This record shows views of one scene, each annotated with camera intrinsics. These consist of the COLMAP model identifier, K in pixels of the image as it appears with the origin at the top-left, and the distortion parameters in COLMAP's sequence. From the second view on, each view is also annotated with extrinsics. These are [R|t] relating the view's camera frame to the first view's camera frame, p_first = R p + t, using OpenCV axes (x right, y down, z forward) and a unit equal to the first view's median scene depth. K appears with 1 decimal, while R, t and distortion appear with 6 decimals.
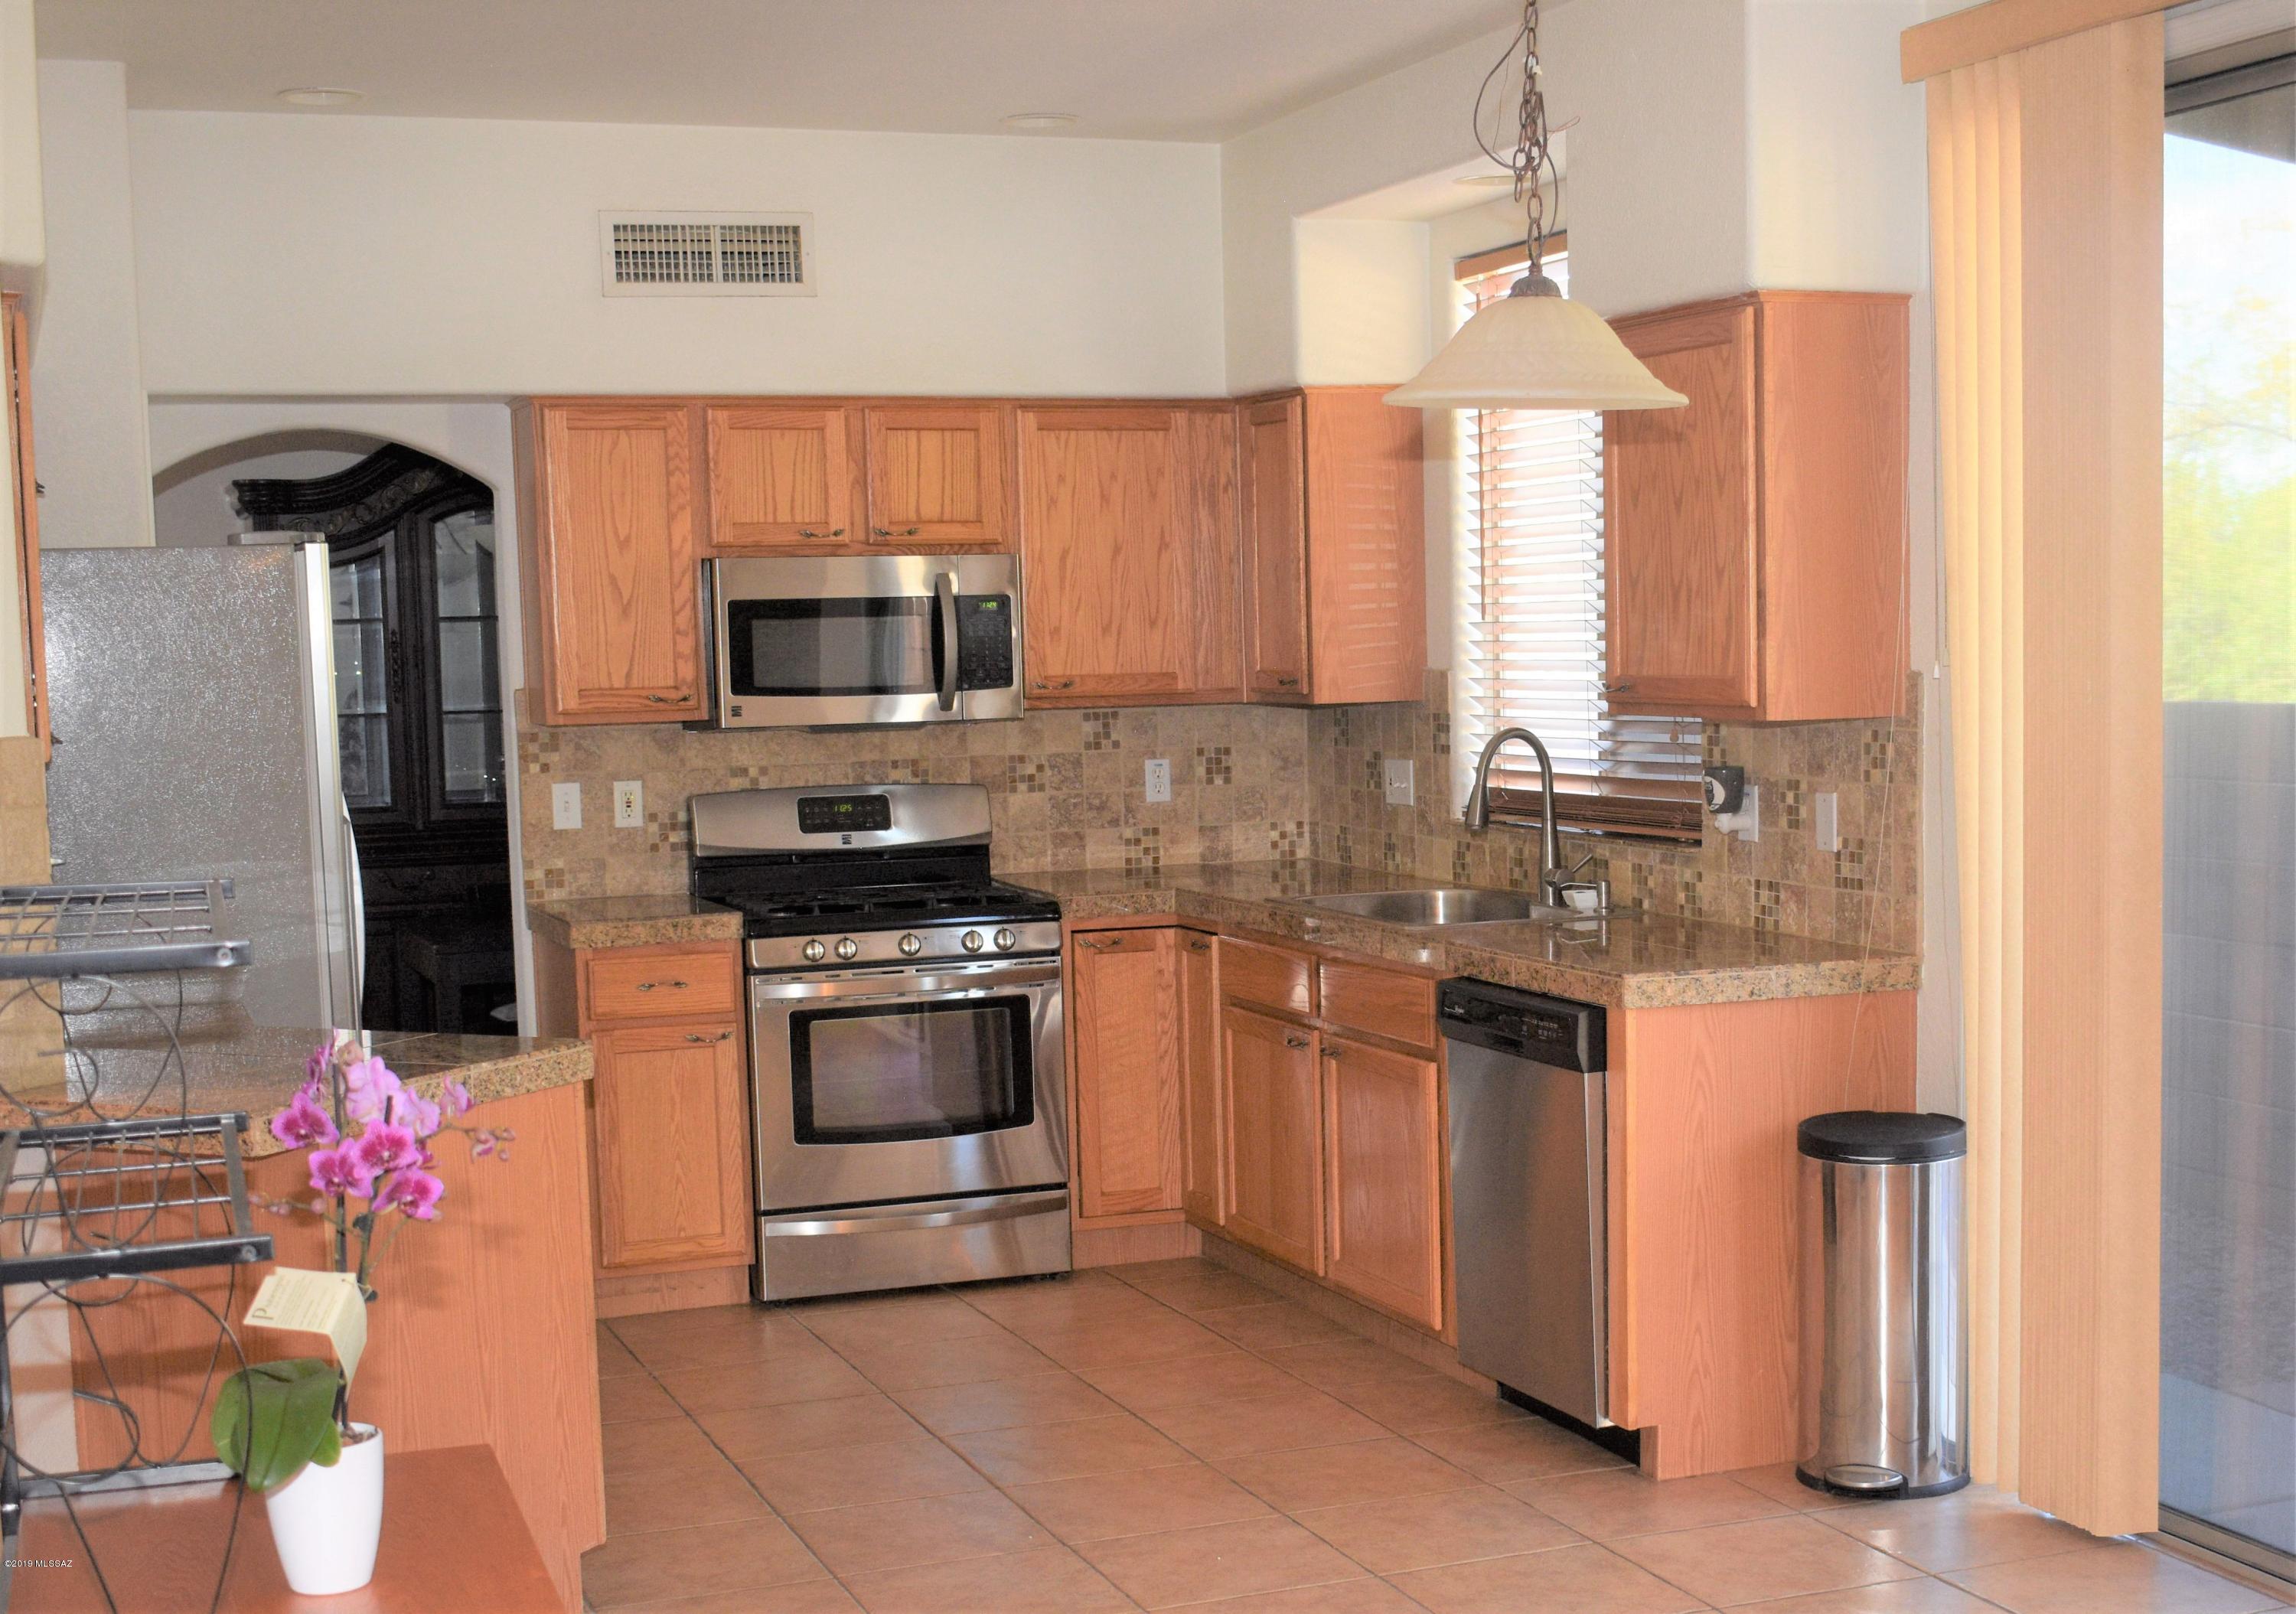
lens RADIAL K [[3199.1, 0, 1331.8], [0, 3199.1, 983.6], [0, 0, 1]] dist [-0.070019, 0.000000]
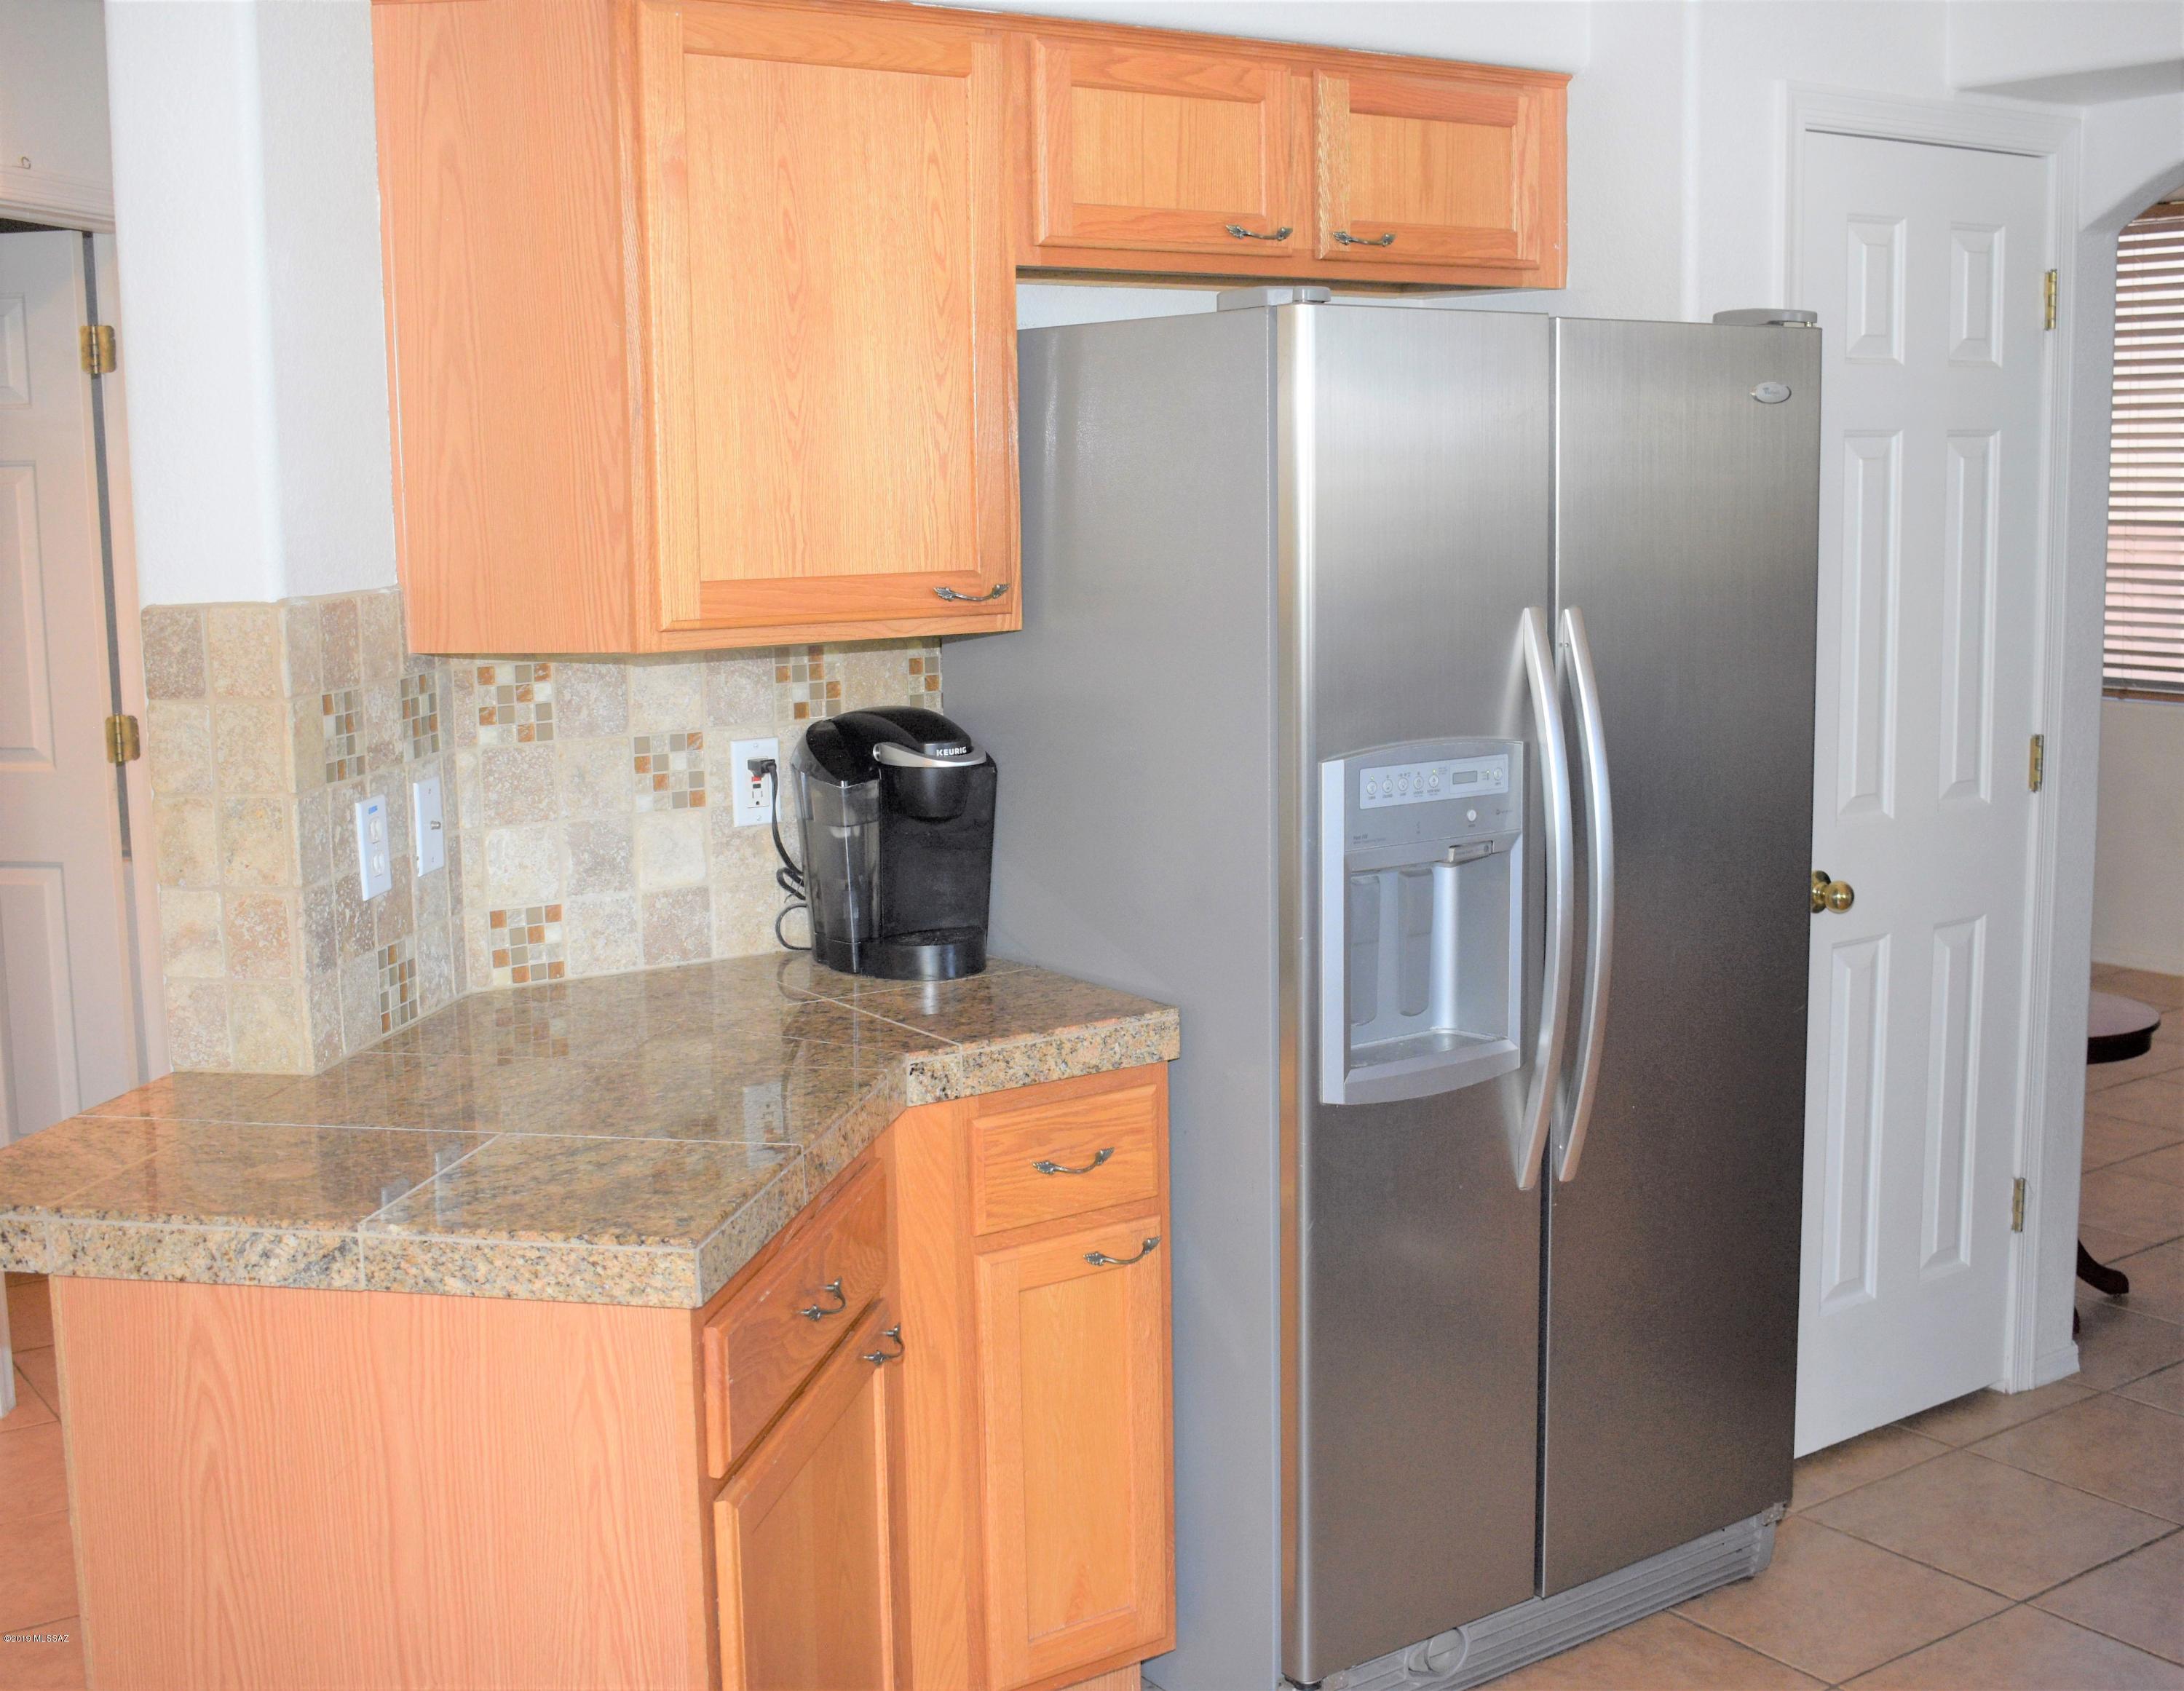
lens RADIAL K [[2571.3, 0, 1107.7], [0, 2571.3, 824.6], [0, 0, 1]] dist [-0.080268, 0.000000]
pose [[0.221925, 0.156145, -0.962480, 0.126691], [-0.101335, 0.985443, 0.136505, -0.079706], [0.969784, 0.067239, 0.234518, 0.658566]]
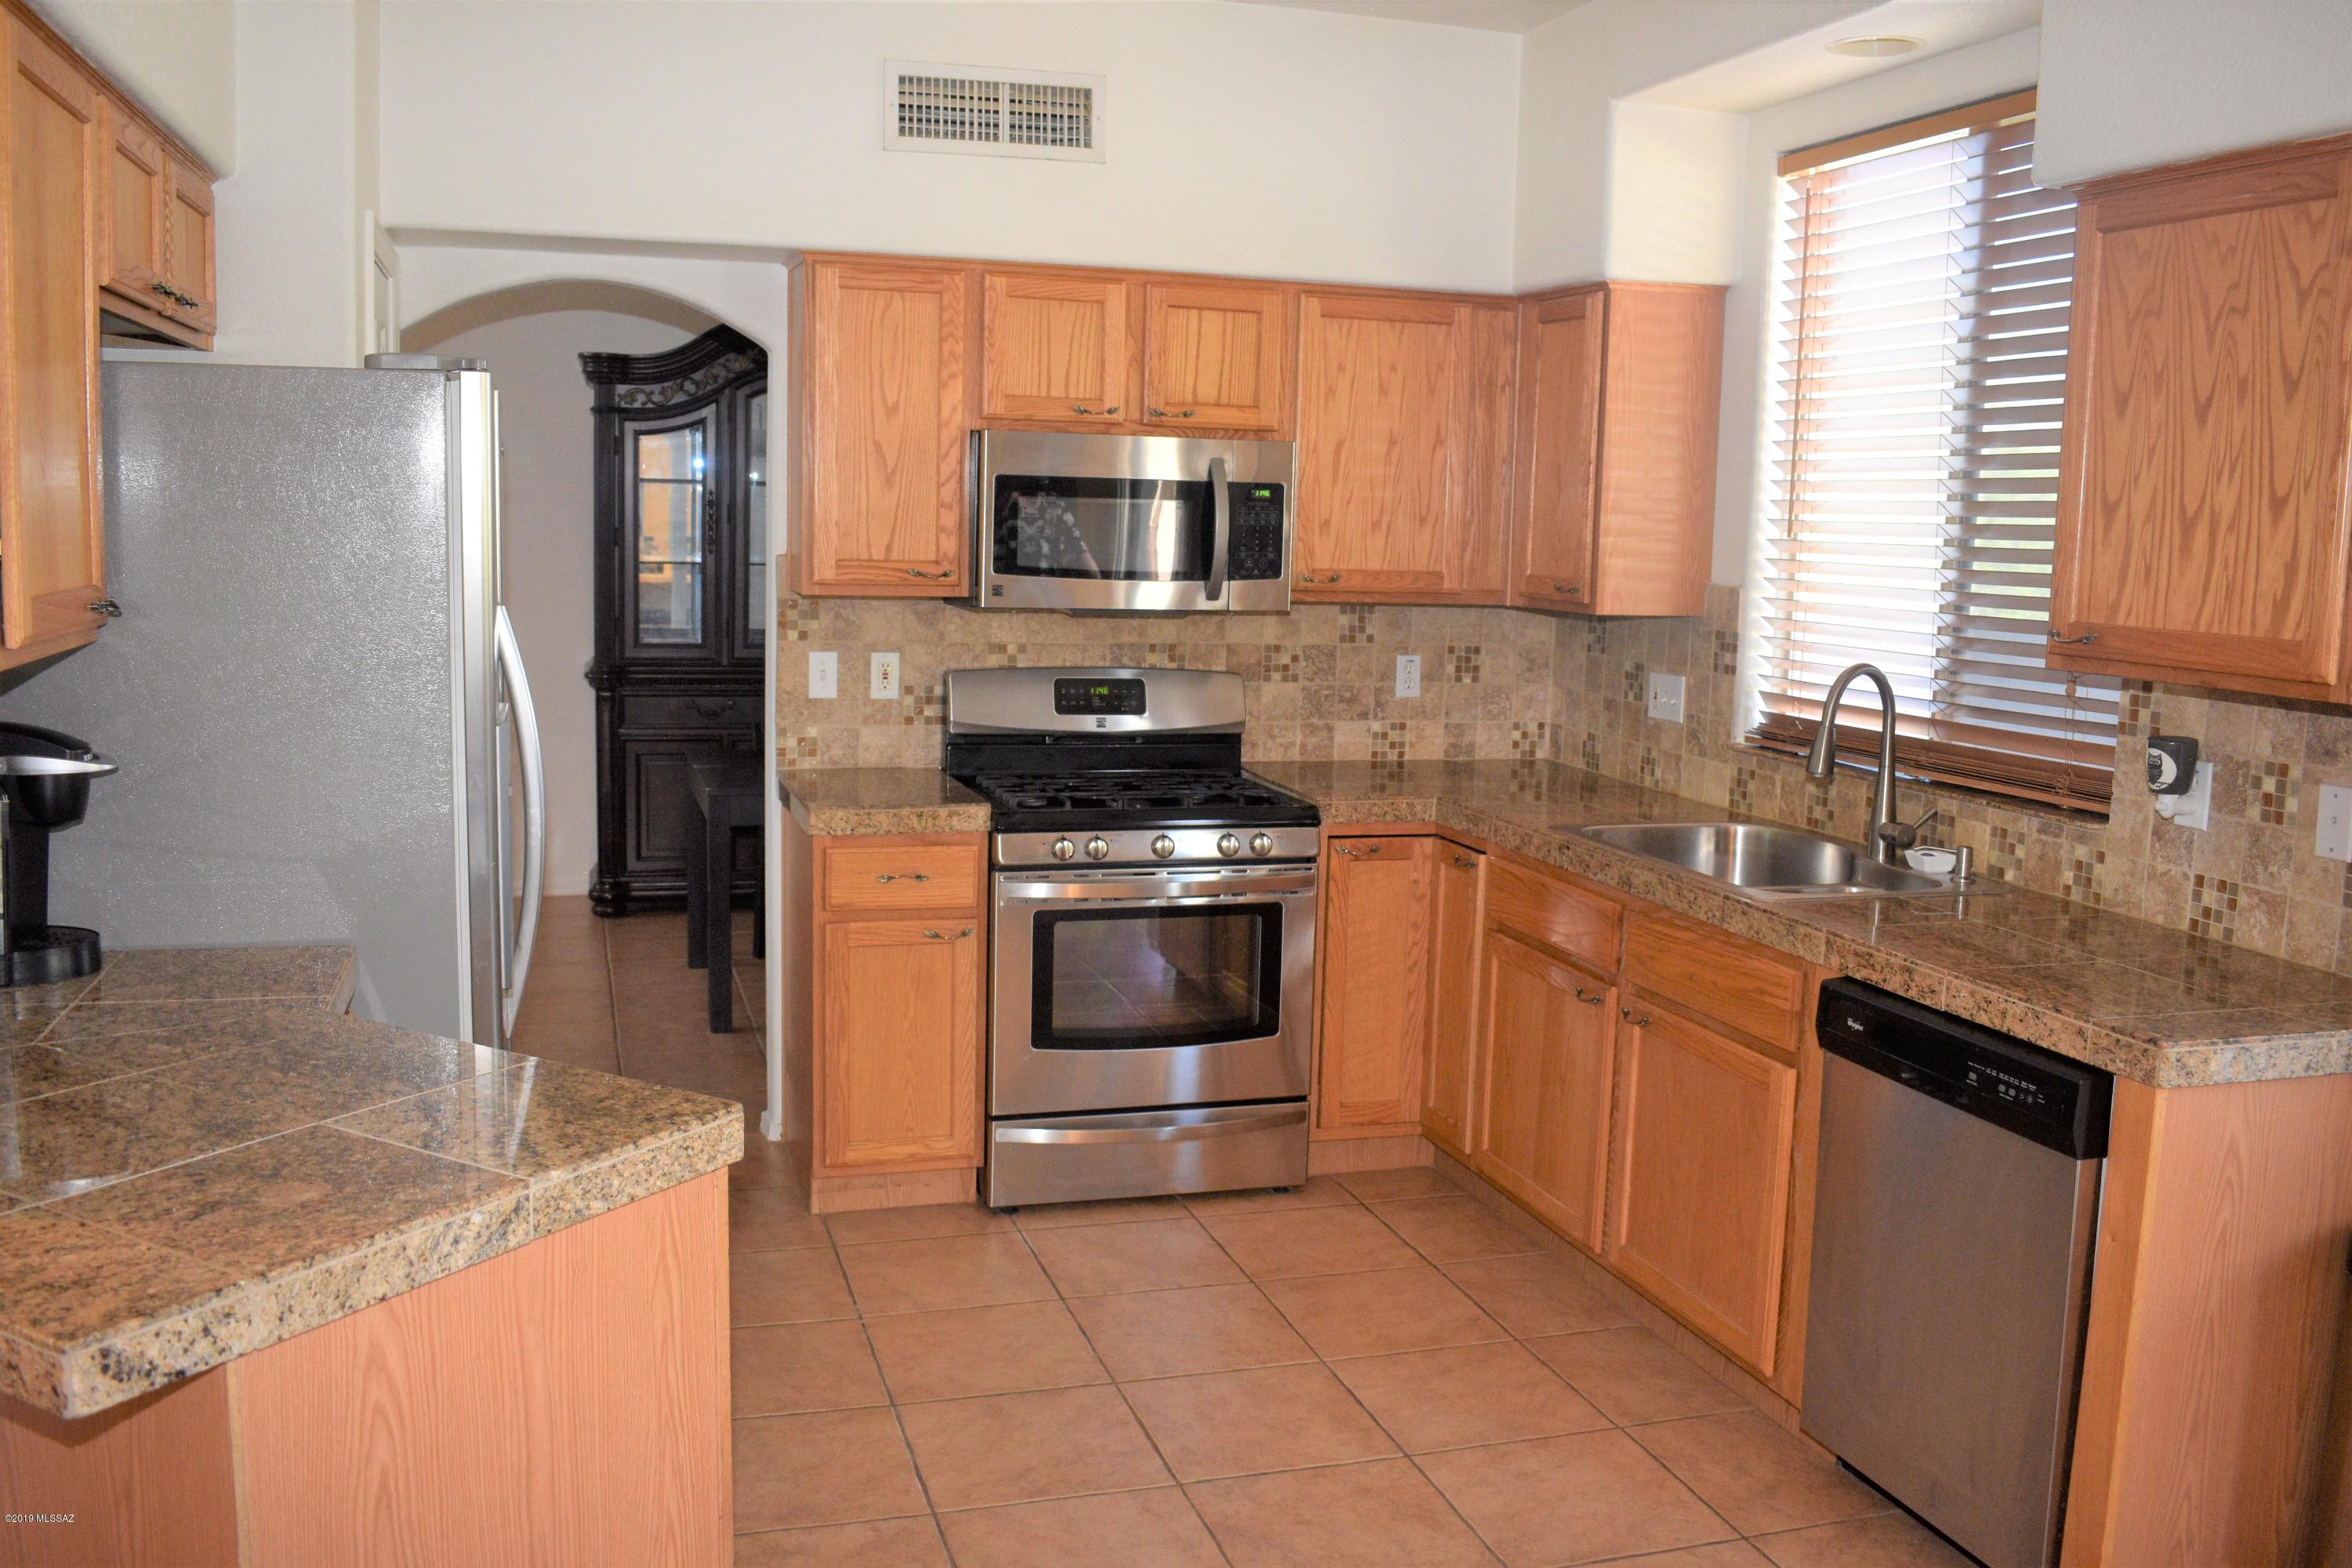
lens RADIAL K [[2028.6, 0, 1192.6], [0, 2028.6, 774.8], [0, 0, 1]] dist [-0.095436, 0.028942]
pose [[0.994123, 0.061508, -0.089090, -0.070836], [-0.060098, 0.998022, 0.018421, -0.044986], [0.090047, -0.012959, 0.995853, 0.399539]]
